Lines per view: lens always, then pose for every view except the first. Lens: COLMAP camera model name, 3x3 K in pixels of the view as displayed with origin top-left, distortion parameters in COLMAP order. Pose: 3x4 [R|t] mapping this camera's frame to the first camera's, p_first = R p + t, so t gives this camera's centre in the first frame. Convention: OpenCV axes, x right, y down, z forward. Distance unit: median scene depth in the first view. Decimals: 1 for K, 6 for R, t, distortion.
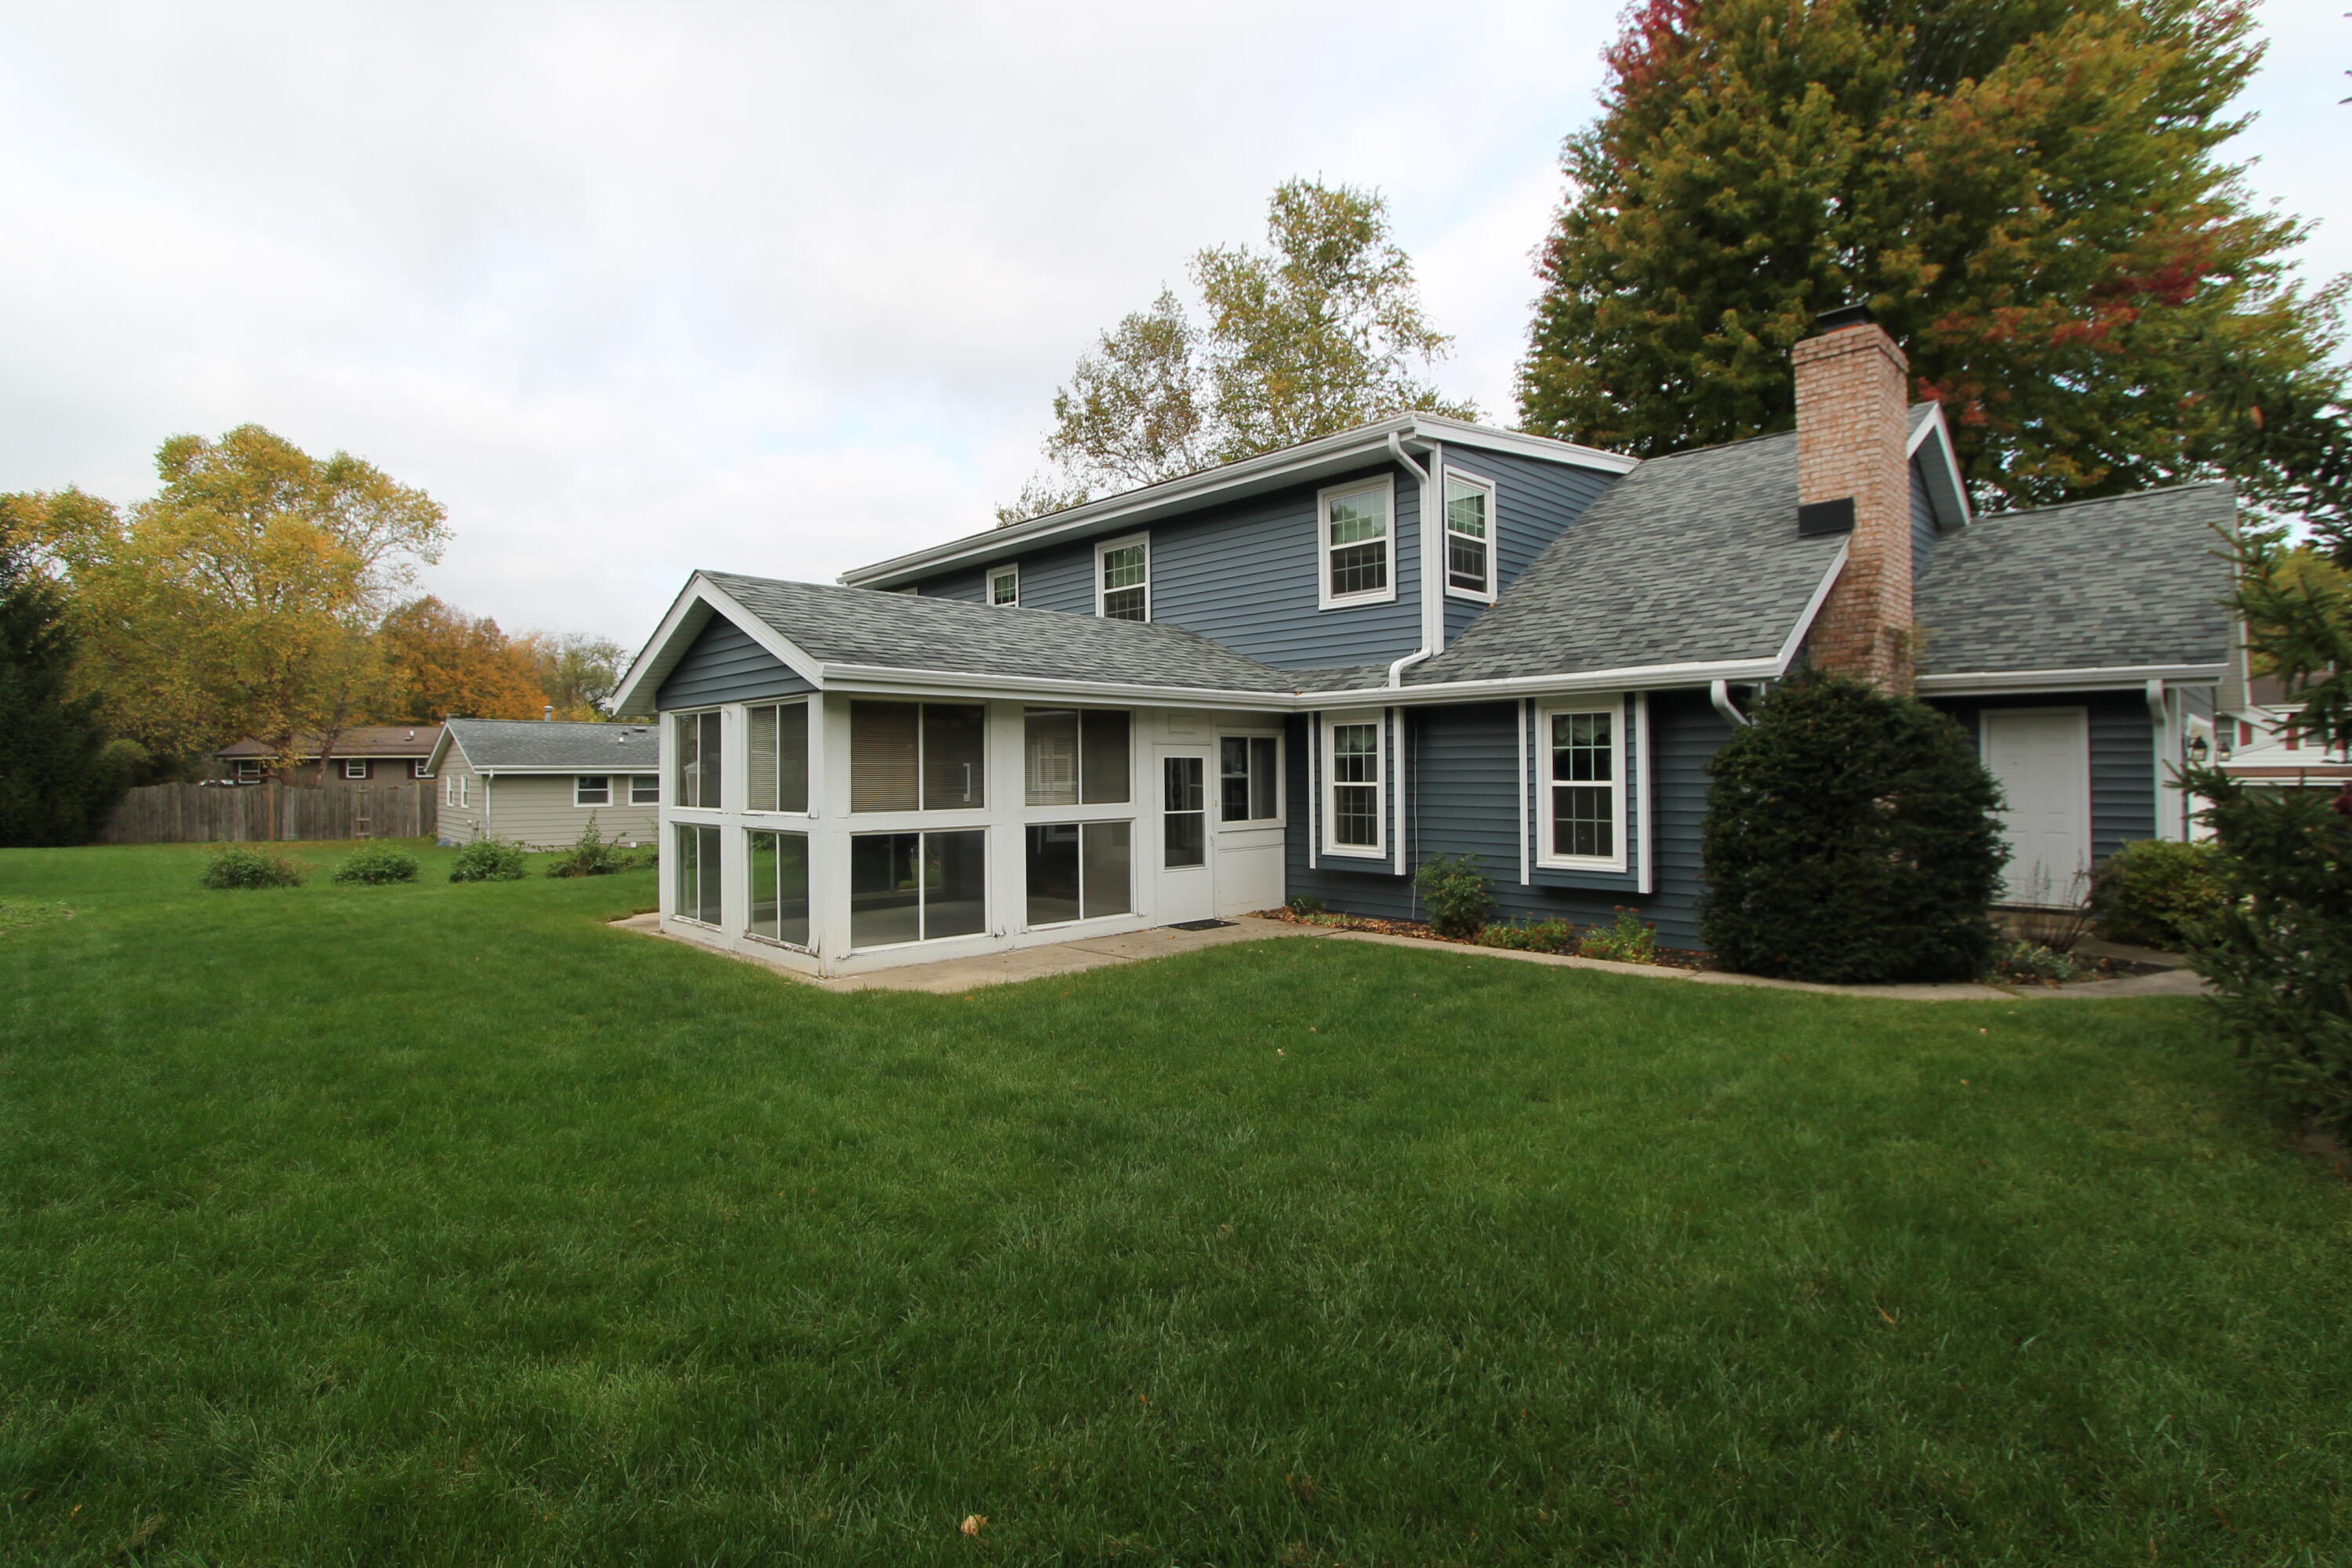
lens RADIAL K [[1126.5, 0, 1174.8], [0, 1126.5, 780.1], [0, 0, 1]] dist [0.000335, 0.000119]
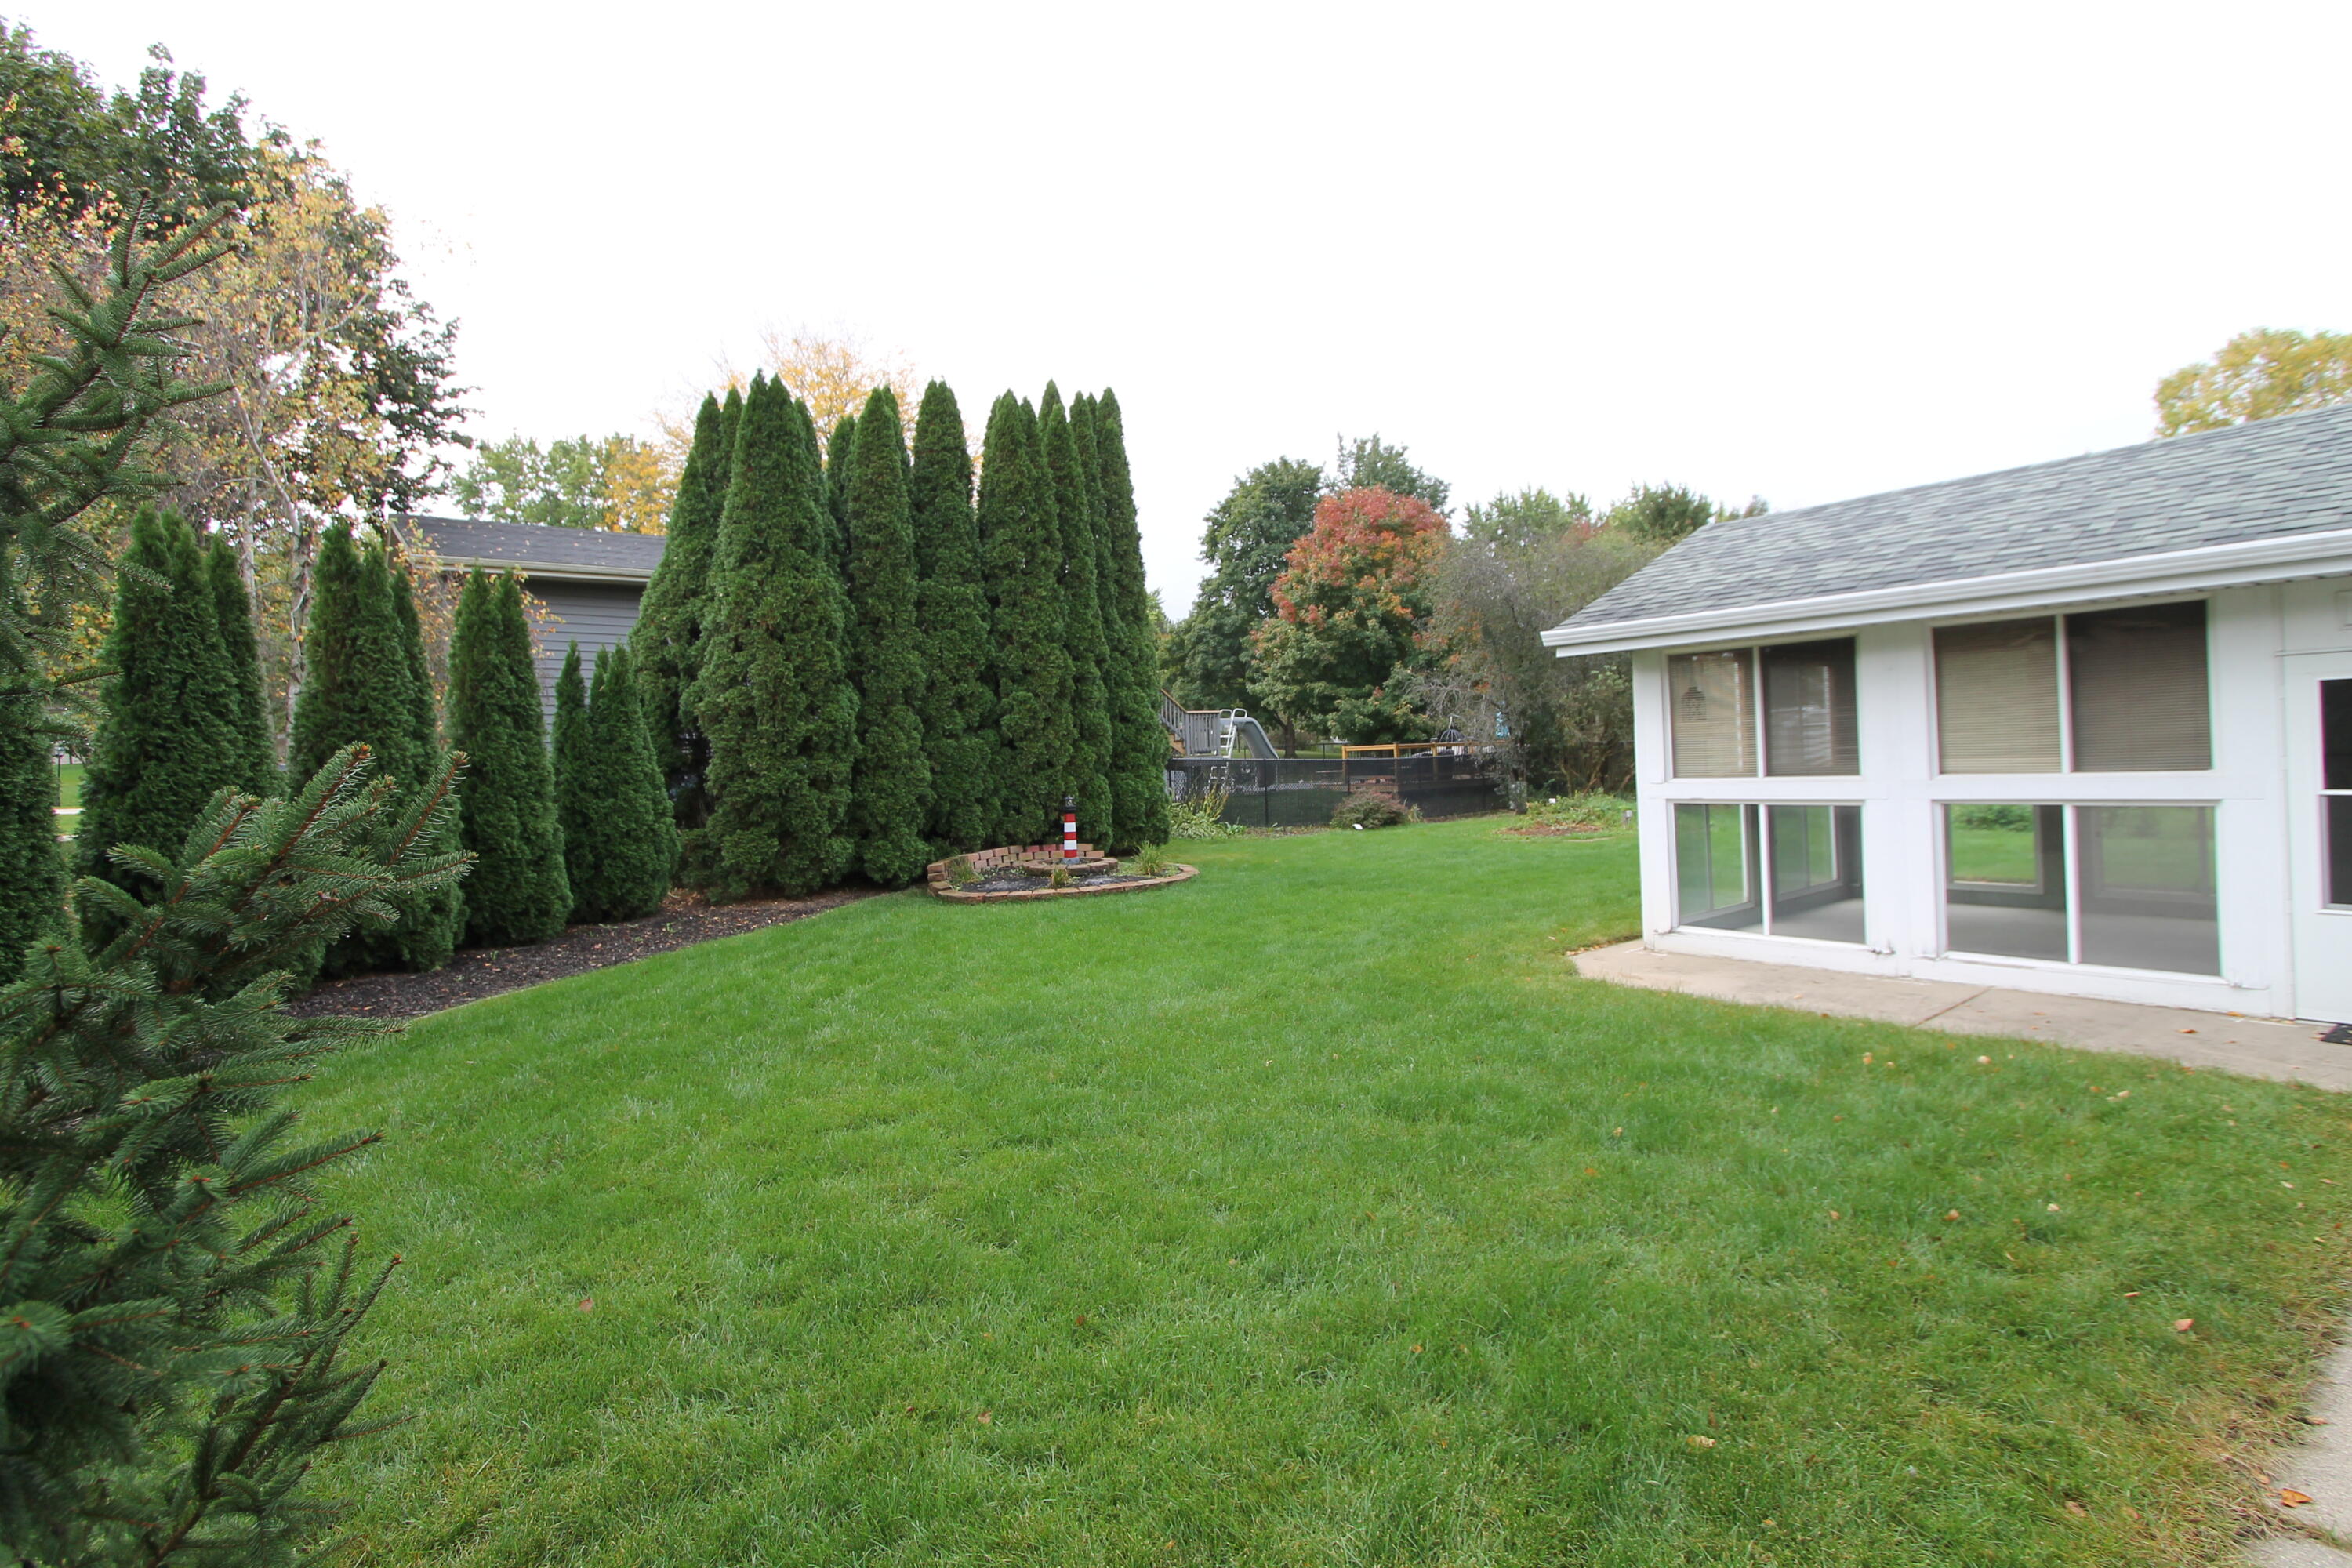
lens RADIAL K [[1126.5, 0, 1180.6], [0, 1126.5, 774.9], [0, 0, 1]] dist [0.000335, 0.000119]
pose [[-0.110023, 0.026999, -0.993562, 0.566079], [0.034671, 0.999127, 0.023311, -0.007432], [0.993324, -0.031883, -0.110863, 0.596551]]
